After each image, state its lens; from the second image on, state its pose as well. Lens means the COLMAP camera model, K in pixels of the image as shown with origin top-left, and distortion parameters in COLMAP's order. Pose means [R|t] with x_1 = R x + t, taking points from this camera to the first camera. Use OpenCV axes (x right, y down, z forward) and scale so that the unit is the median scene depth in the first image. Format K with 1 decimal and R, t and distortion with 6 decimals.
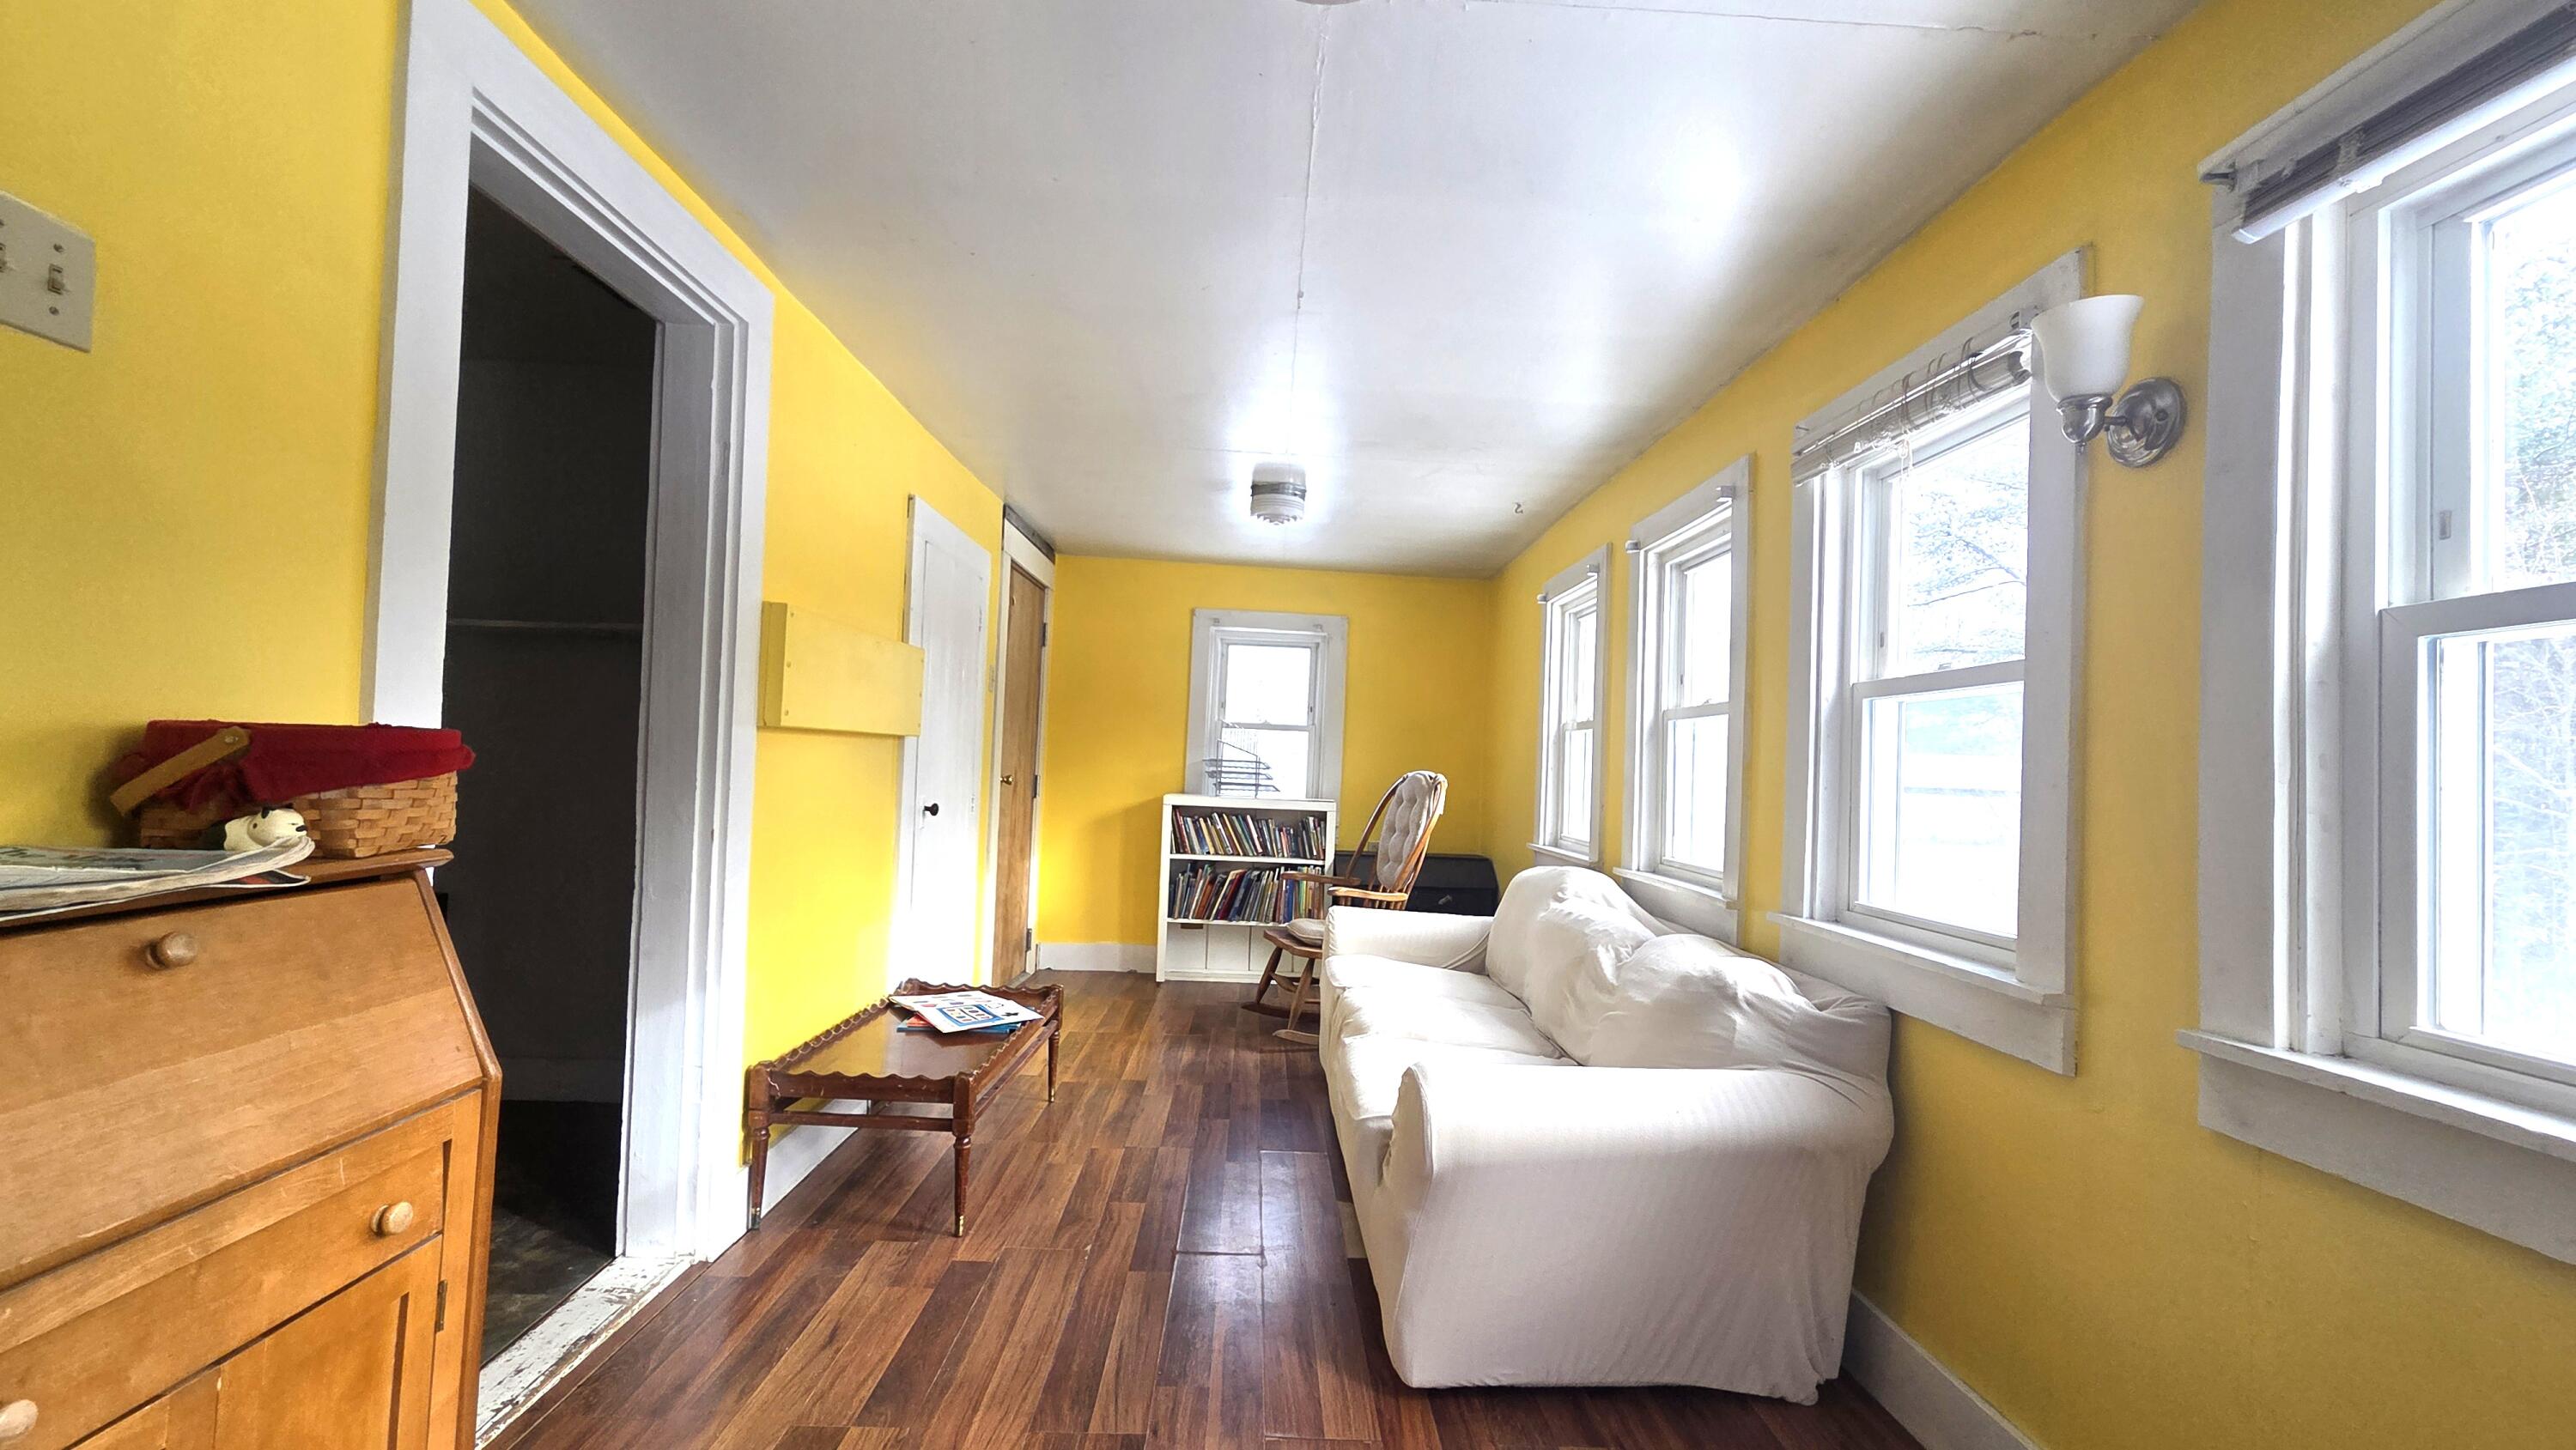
lens RADIAL K [[1196.2, 0, 1288.0], [0, 1196.2, 725.0], [0, 0, 1]] dist [0.018325, 0.000094]
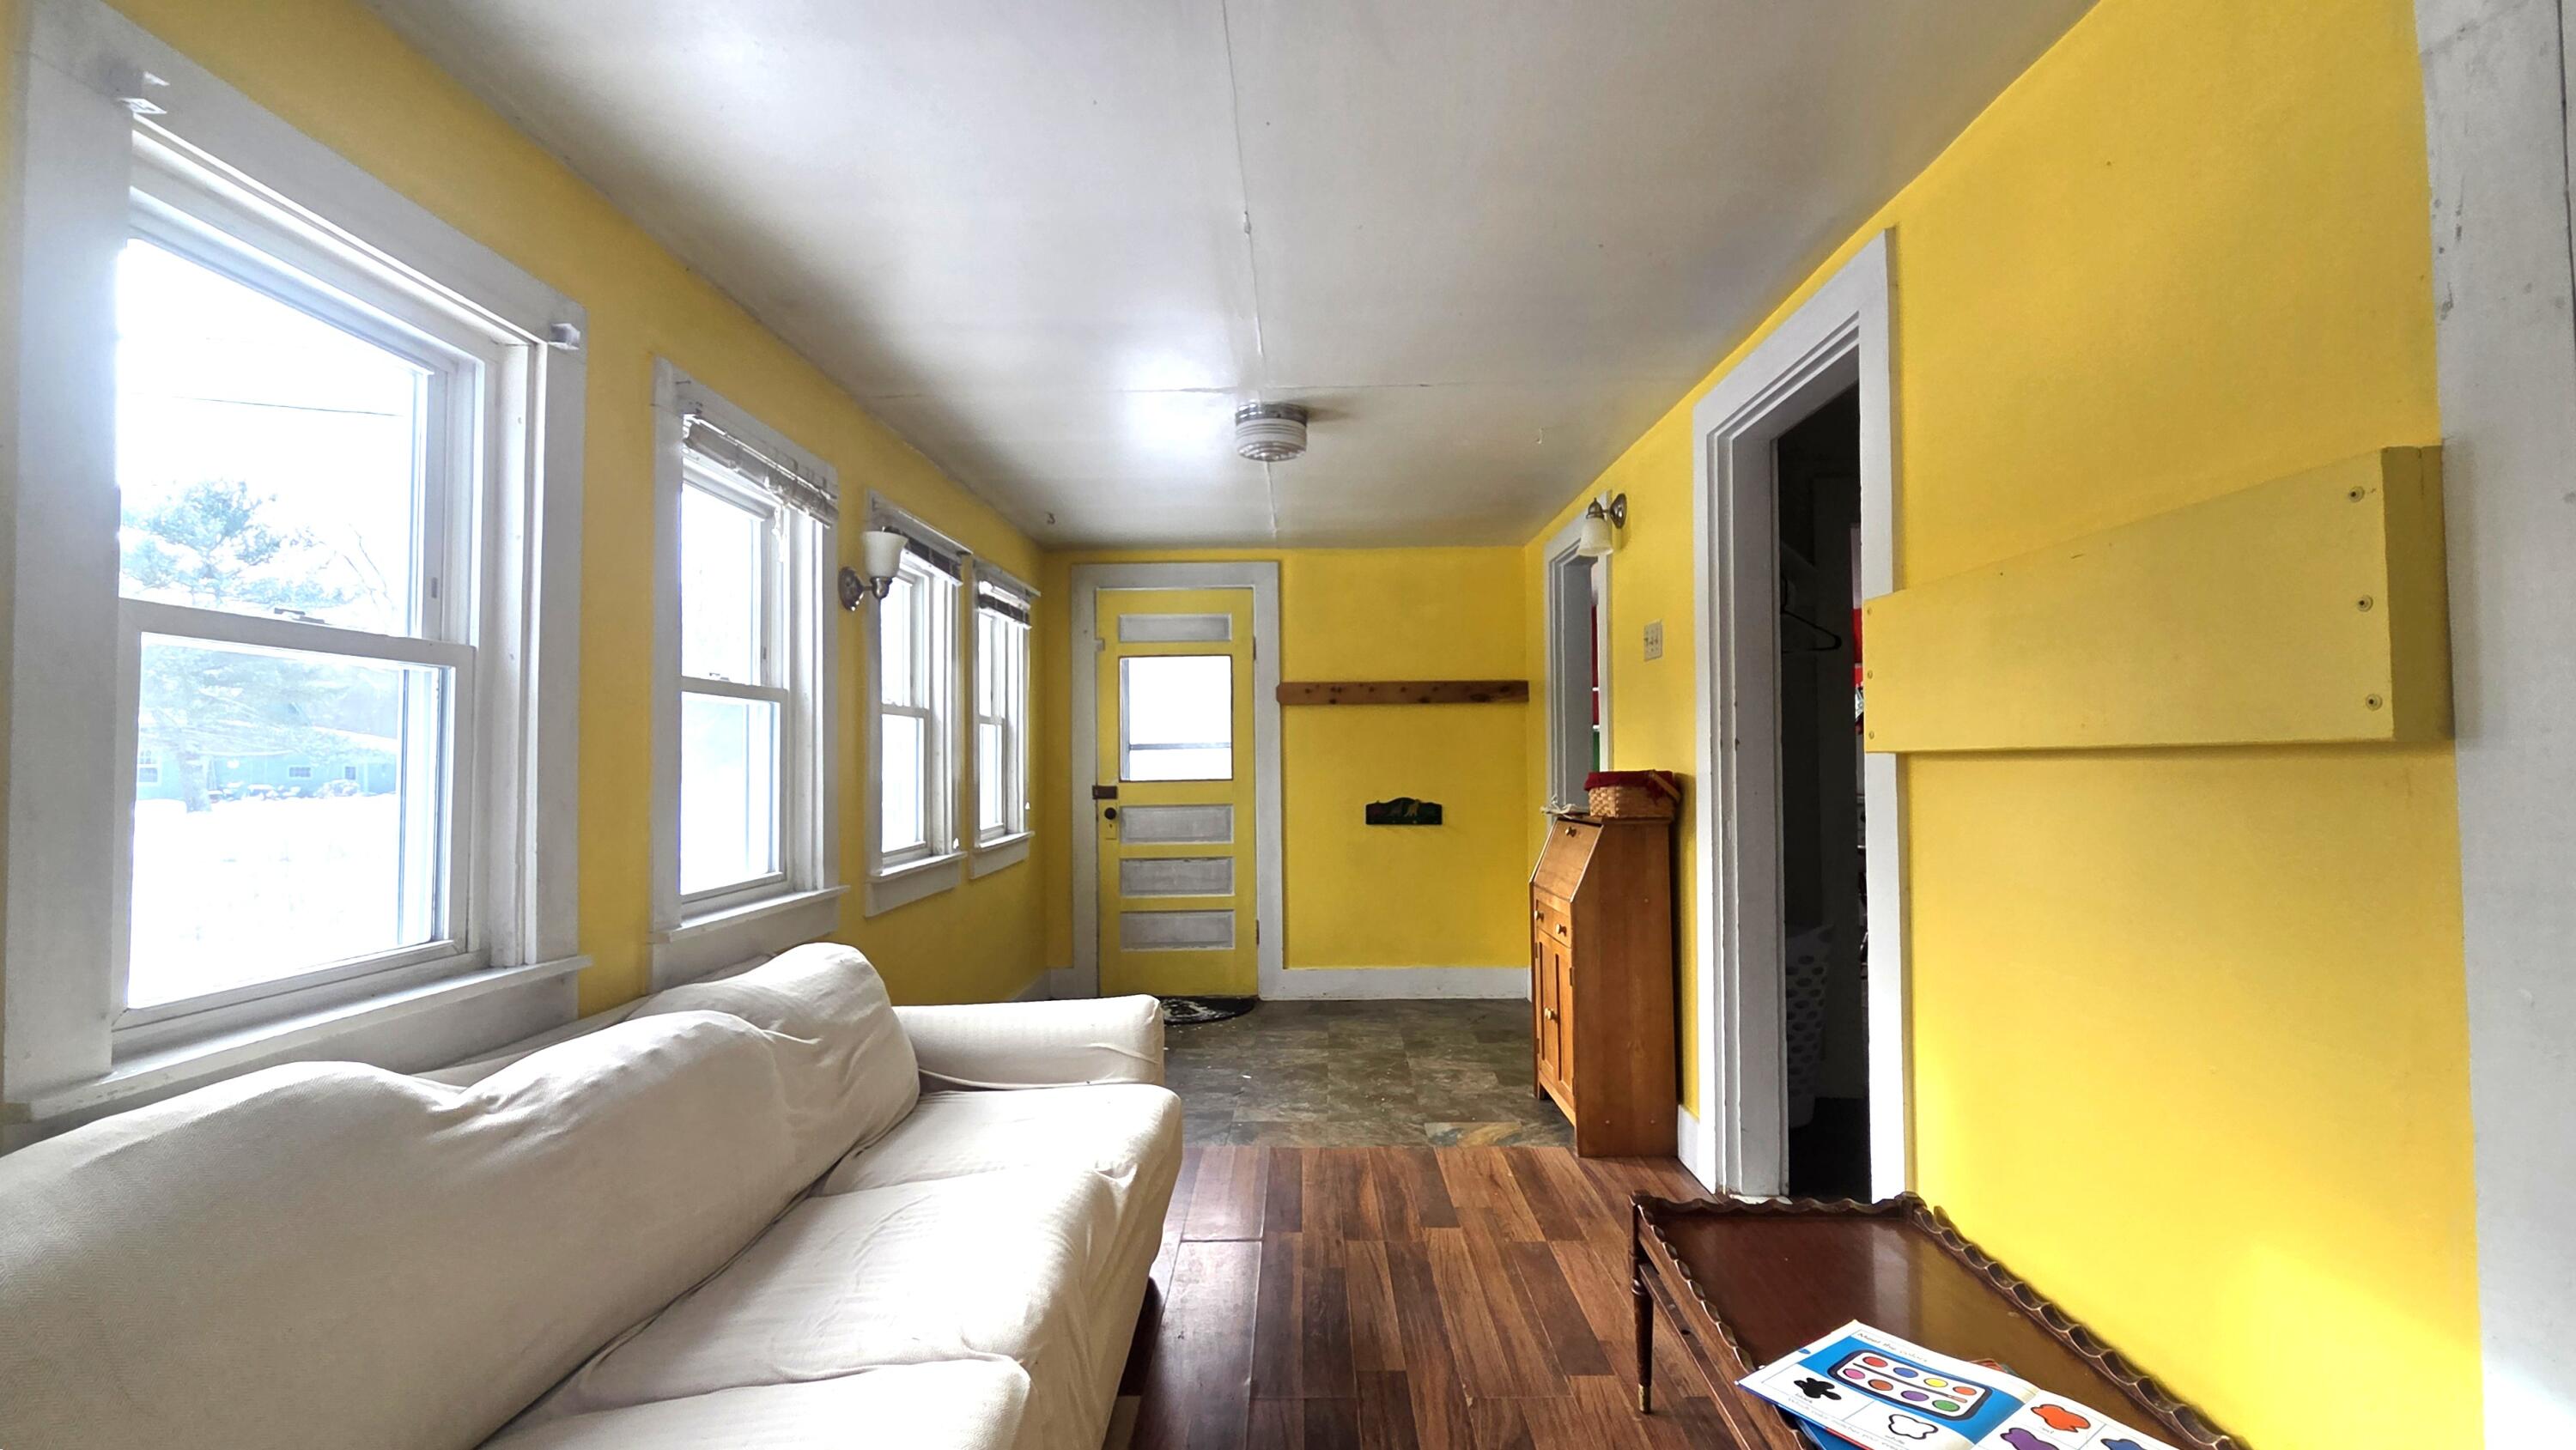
lens RADIAL K [[1196.2, 0, 1288.0], [0, 1196.2, 725.0], [0, 0, 1]] dist [0.018325, 0.000094]
pose [[-0.998740, -0.033692, 0.037183, -0.066956], [-0.035942, 0.997453, -0.061607, 0.049552], [-0.035013, -0.062866, -0.997408, 1.981111]]
